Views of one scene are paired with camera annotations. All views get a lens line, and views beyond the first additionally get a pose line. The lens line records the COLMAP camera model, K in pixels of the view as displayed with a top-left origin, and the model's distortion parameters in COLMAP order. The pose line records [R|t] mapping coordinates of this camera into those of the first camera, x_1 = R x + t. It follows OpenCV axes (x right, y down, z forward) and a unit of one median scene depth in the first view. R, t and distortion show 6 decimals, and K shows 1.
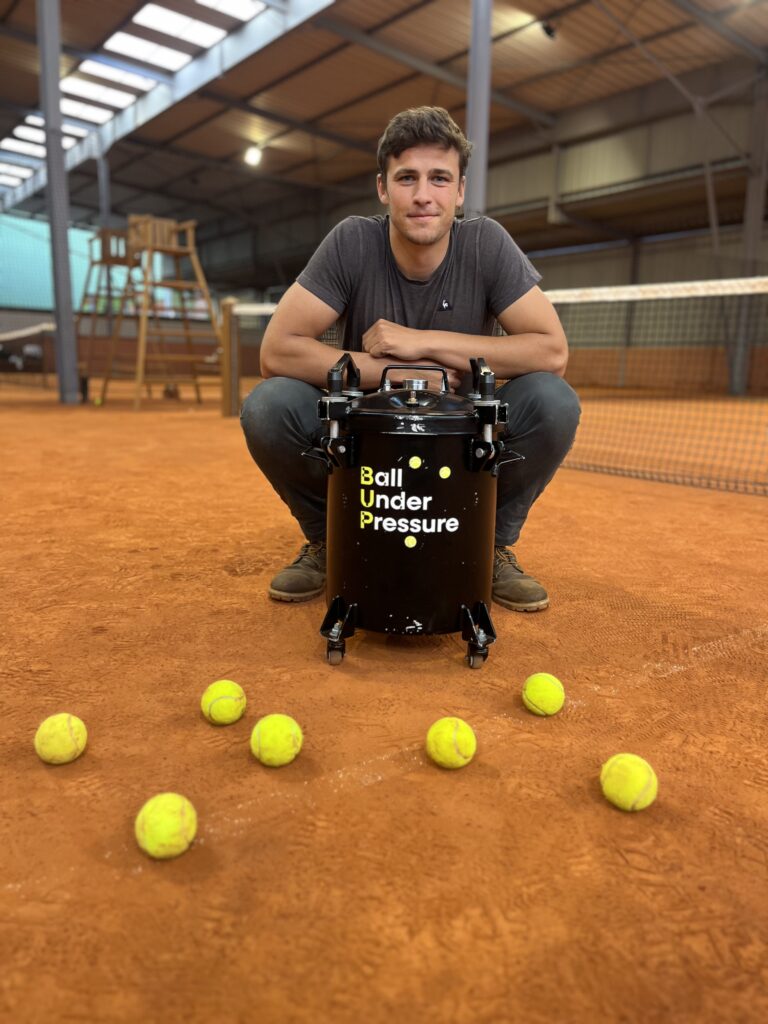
lens RADIAL K [[787.8, 0, 382.2], [0, 787.8, 508.8], [0, 0, 1]] dist [0.068691, -0.108981]
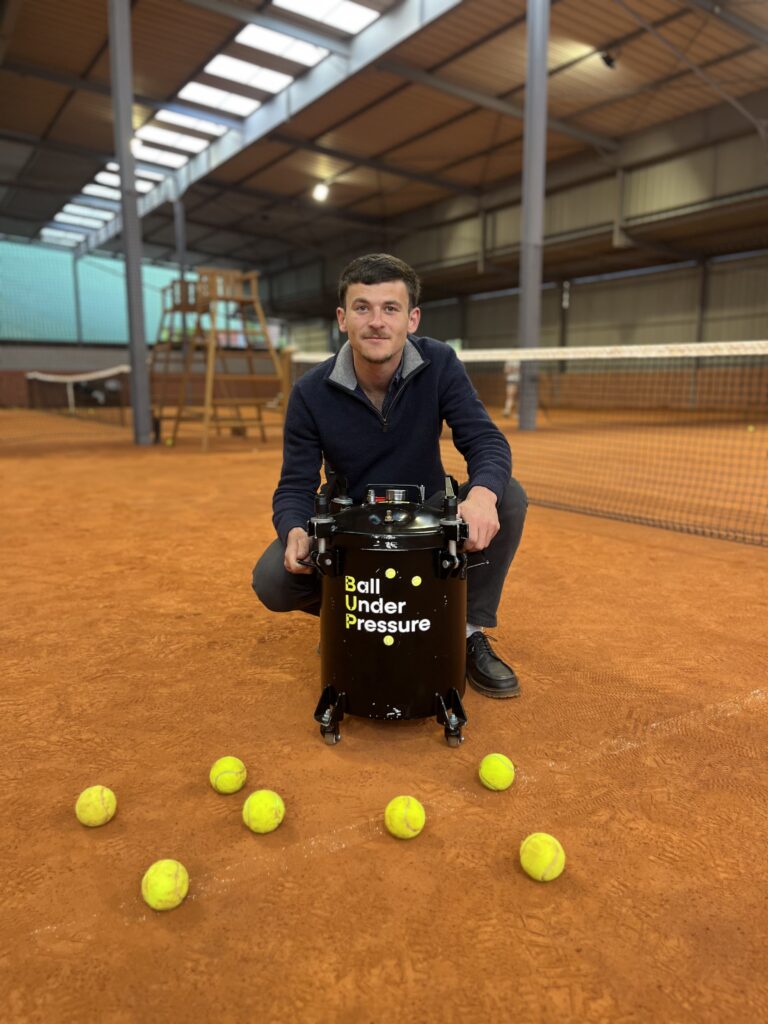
lens RADIAL K [[787.4, 0, 384.0], [0, 787.4, 512.0], [0, 0, 1]] dist [0.073705, -0.113165]
pose [[0.996132, -0.006679, -0.087620, 0.128892], [0.004770, 0.999747, -0.021976, -0.114946], [0.087745, 0.021473, 0.995911, -0.178798]]
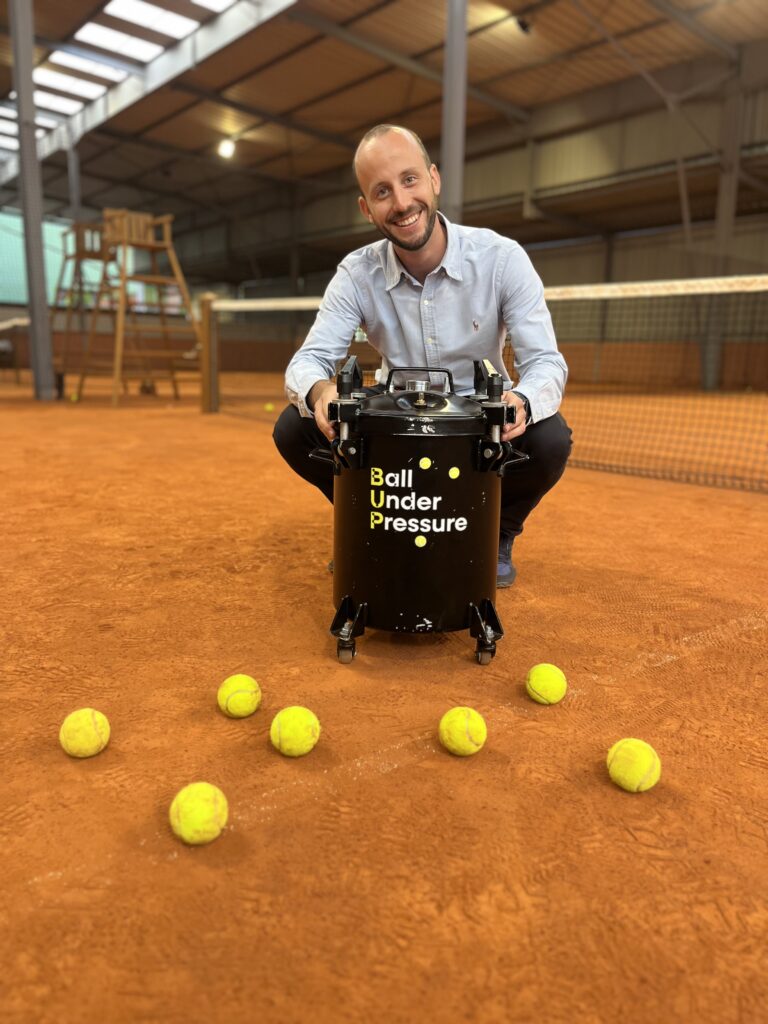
lens RADIAL K [[790.0, 0, 384.0], [0, 790.0, 512.0], [0, 0, 1]] dist [0.063459, -0.103660]
pose [[0.999439, -0.007084, 0.032726, -0.038087], [0.006758, 0.999927, 0.010057, -0.003317], [-0.032795, -0.009830, 0.999414, -0.029773]]
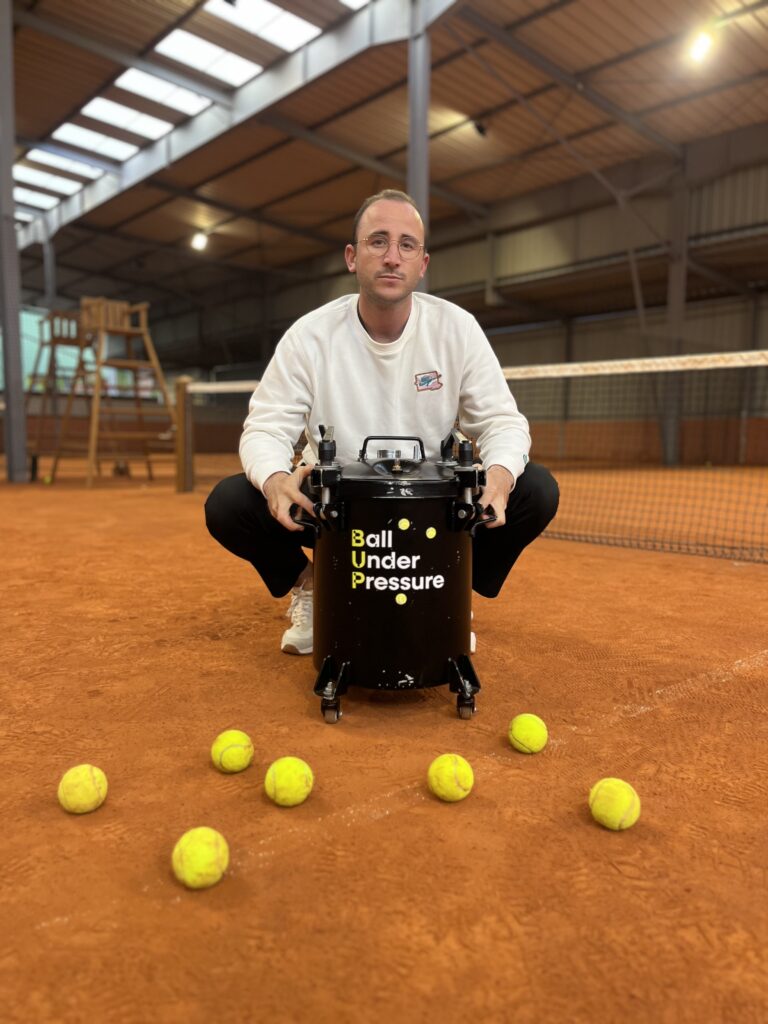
lens RADIAL K [[787.4, 0, 384.0], [0, 787.4, 512.0], [0, 0, 1]] dist [0.073705, -0.113165]
pose [[0.997358, -0.018824, 0.070162, -0.057187], [0.025015, 0.995767, -0.088444, 0.021307], [-0.068200, 0.089965, 0.993607, -0.081713]]
